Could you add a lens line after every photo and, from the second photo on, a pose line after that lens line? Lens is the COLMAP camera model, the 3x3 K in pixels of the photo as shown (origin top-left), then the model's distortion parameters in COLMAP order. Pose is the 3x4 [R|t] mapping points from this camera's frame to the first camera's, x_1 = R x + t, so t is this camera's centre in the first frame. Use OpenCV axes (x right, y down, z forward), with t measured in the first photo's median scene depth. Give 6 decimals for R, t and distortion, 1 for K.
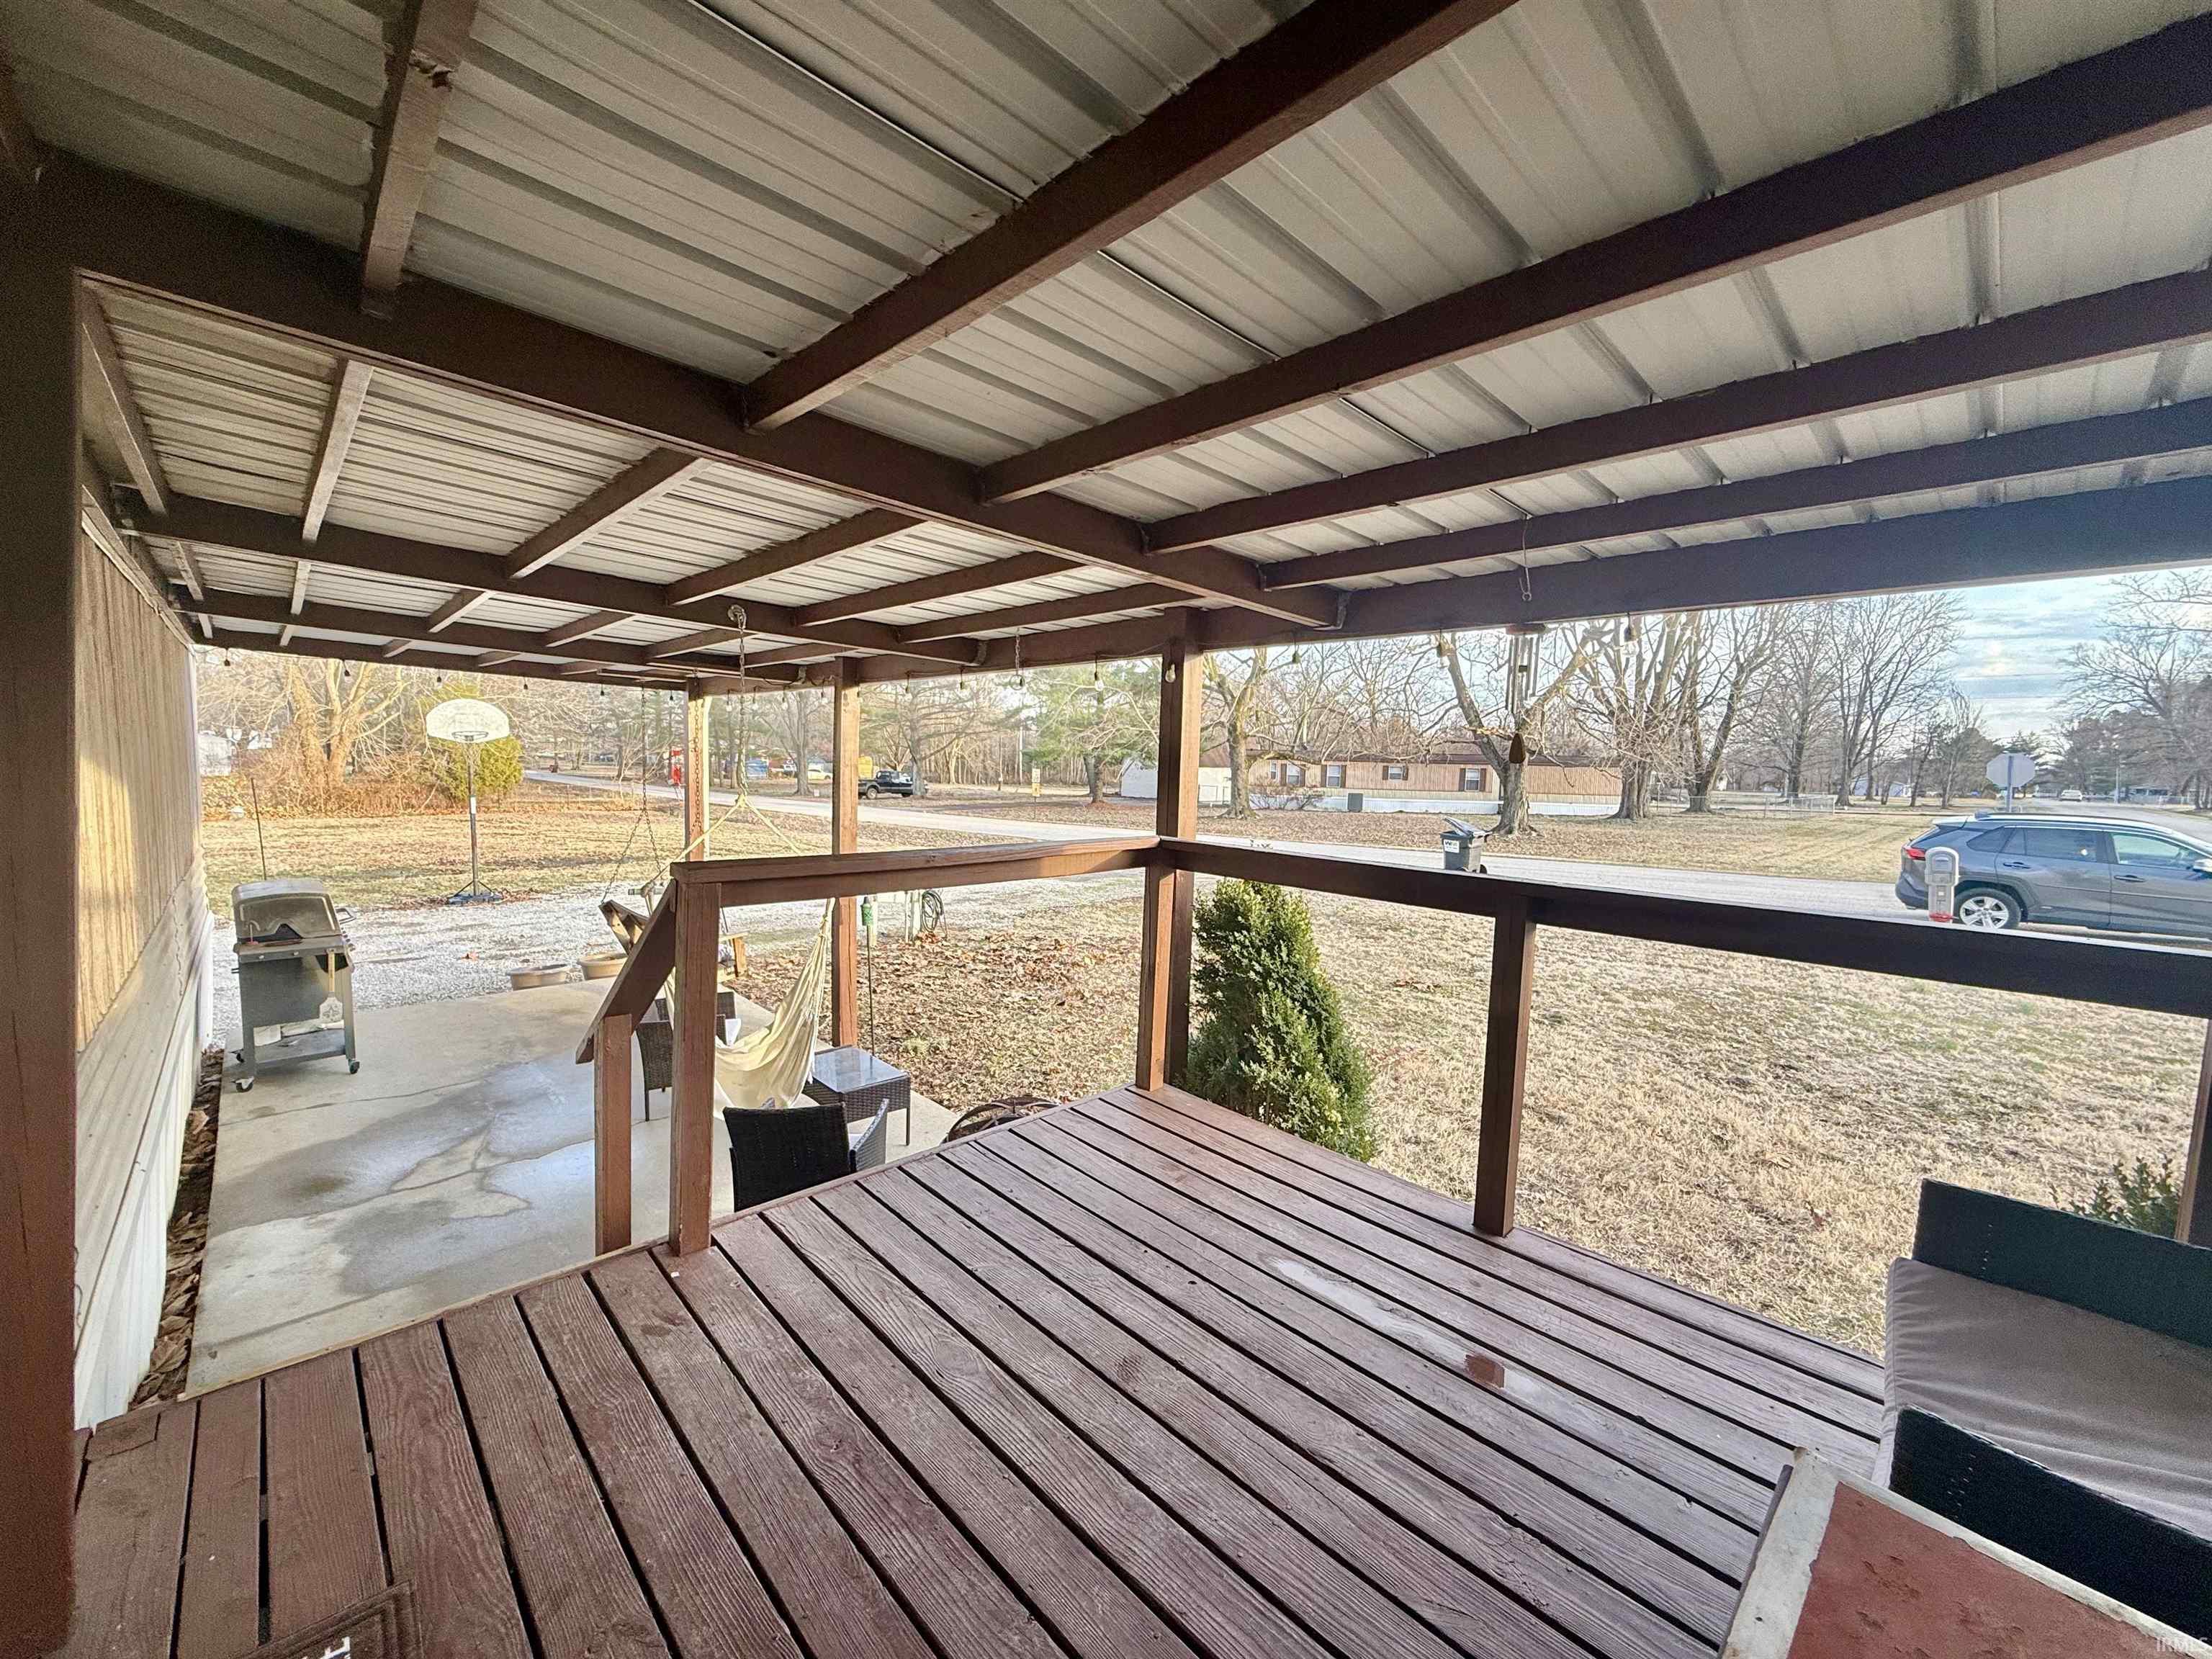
lens RADIAL K [[876.9, 0, 1106.7], [0, 876.9, 838.8], [0, 0, 1]] dist [-0.000547, -0.000838]
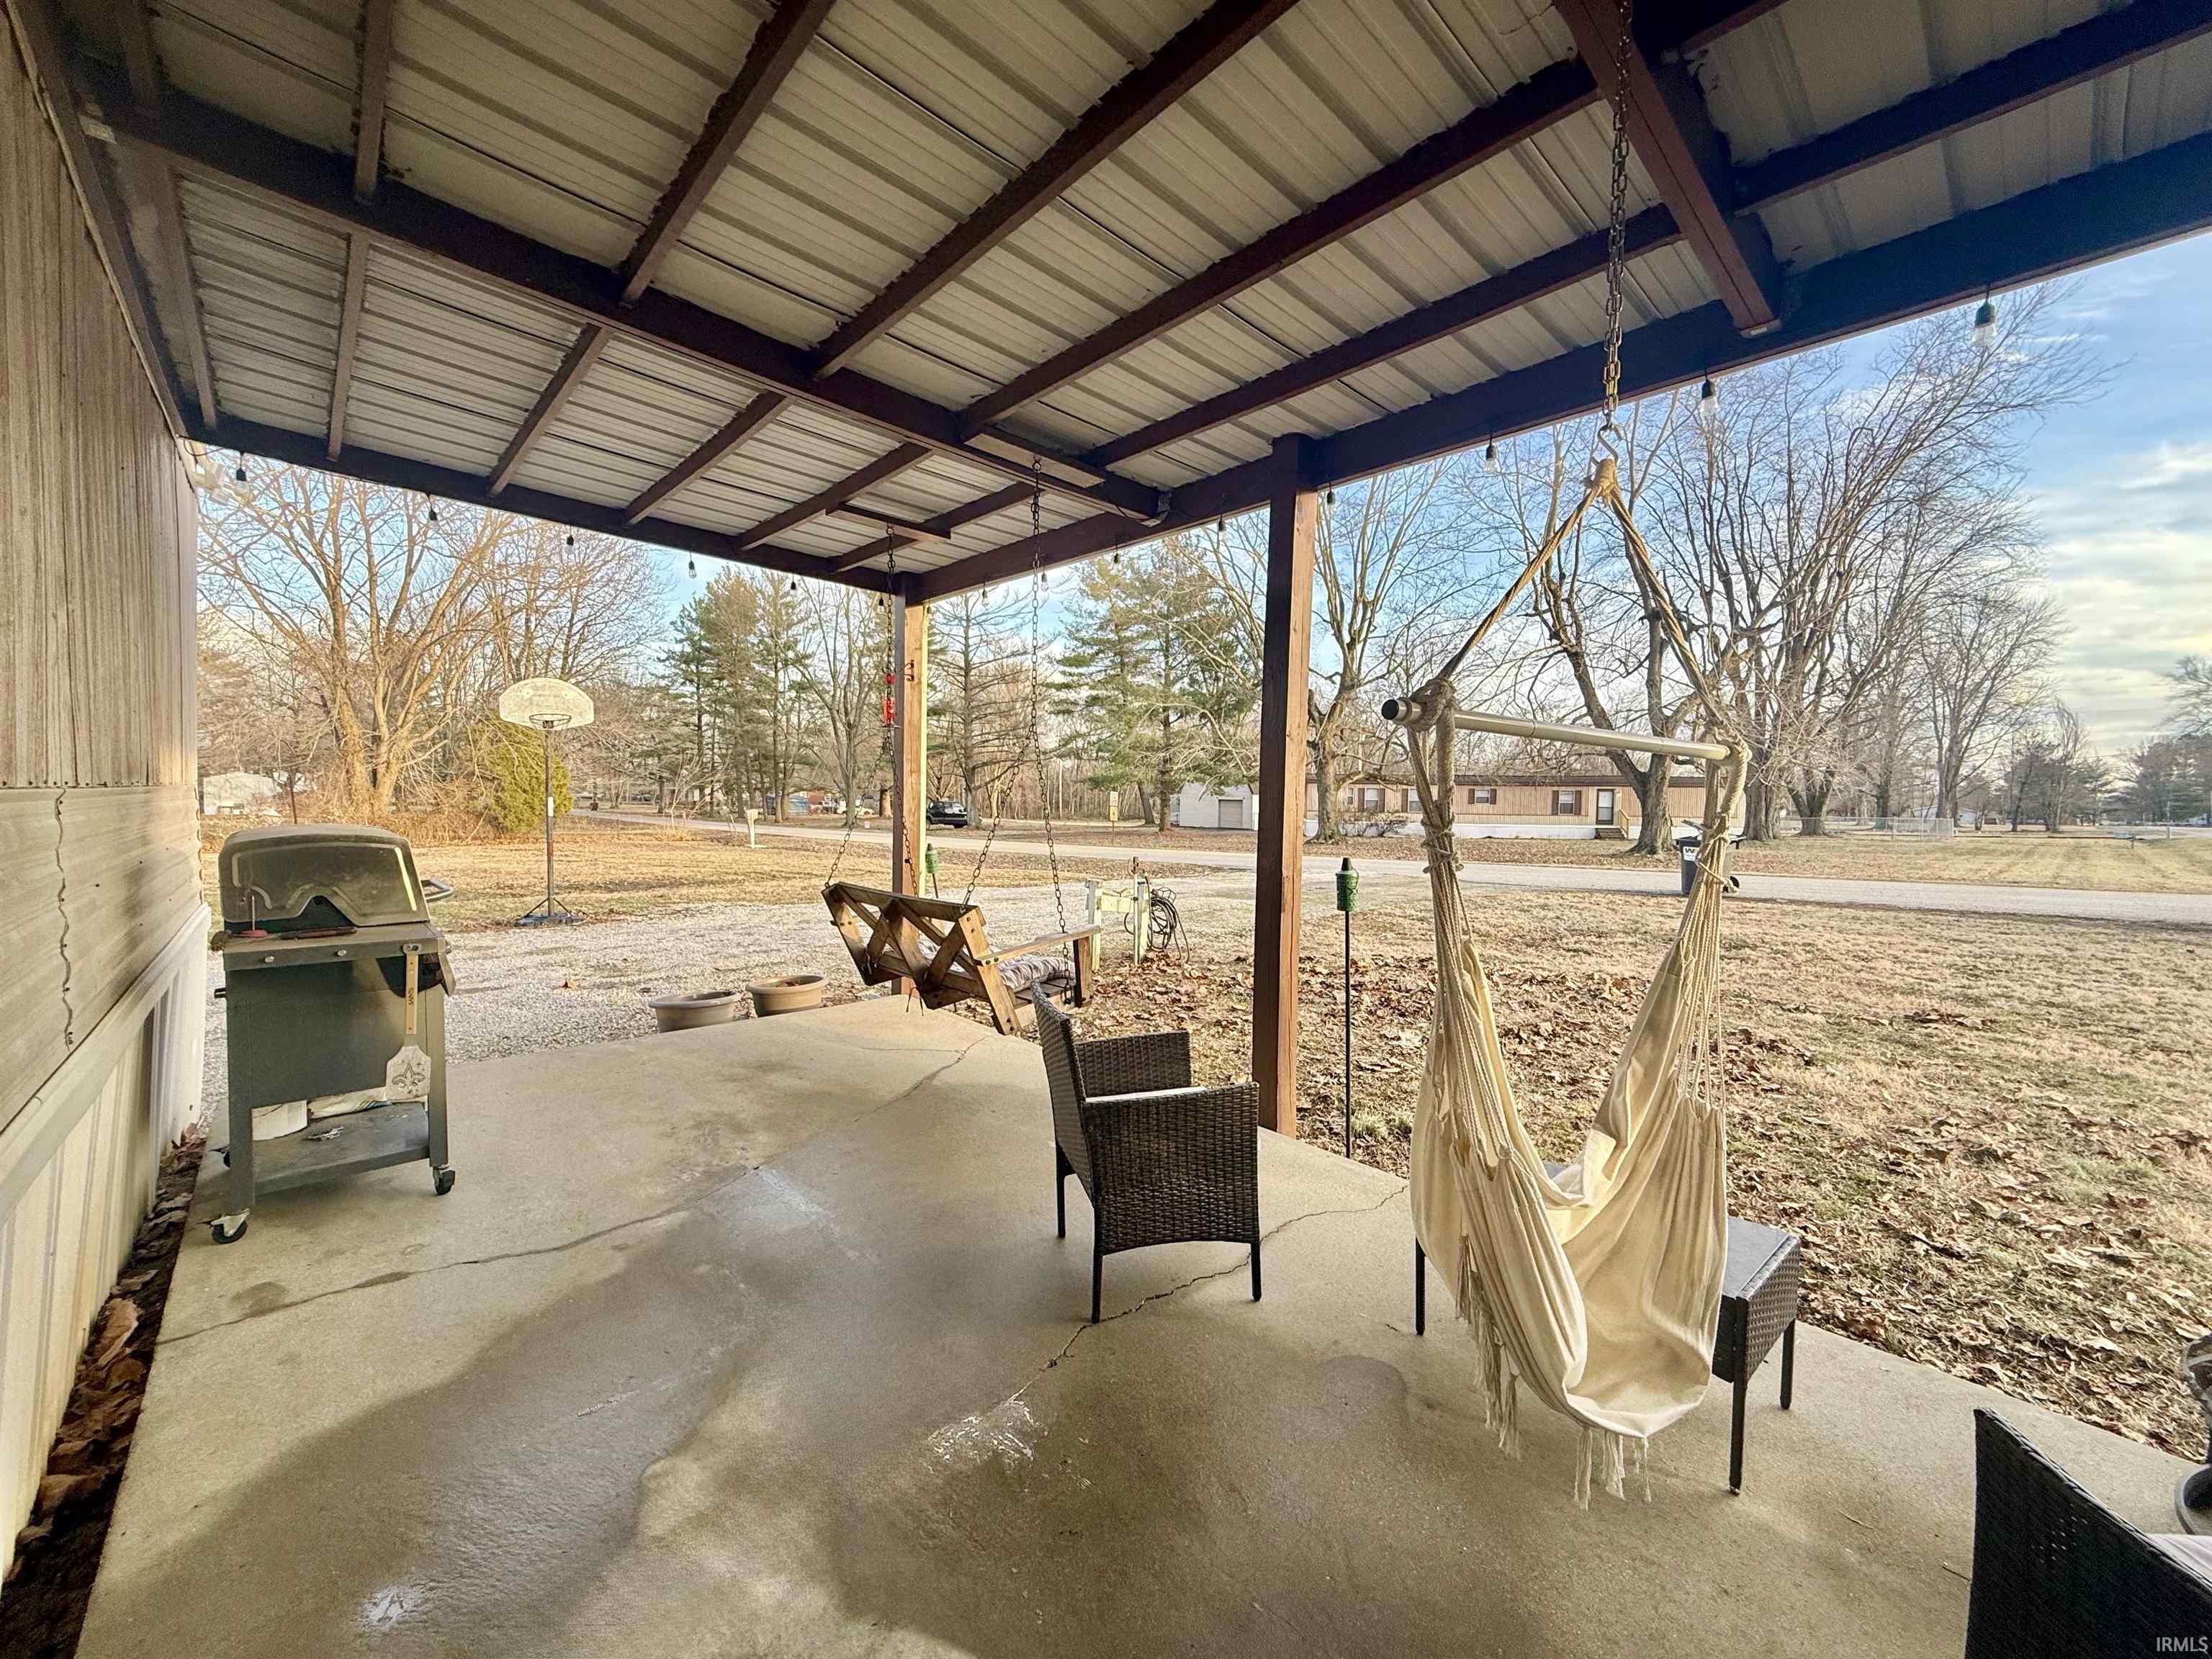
lens RADIAL K [[876.9, 0, 1105.8], [0, 876.9, 840.0], [0, 0, 1]] dist [-0.000547, -0.000838]
pose [[0.999596, -0.008489, -0.027136, -0.228531], [0.007307, 0.999032, -0.043371, 0.042964], [0.027478, 0.043155, 0.998690, 0.245312]]
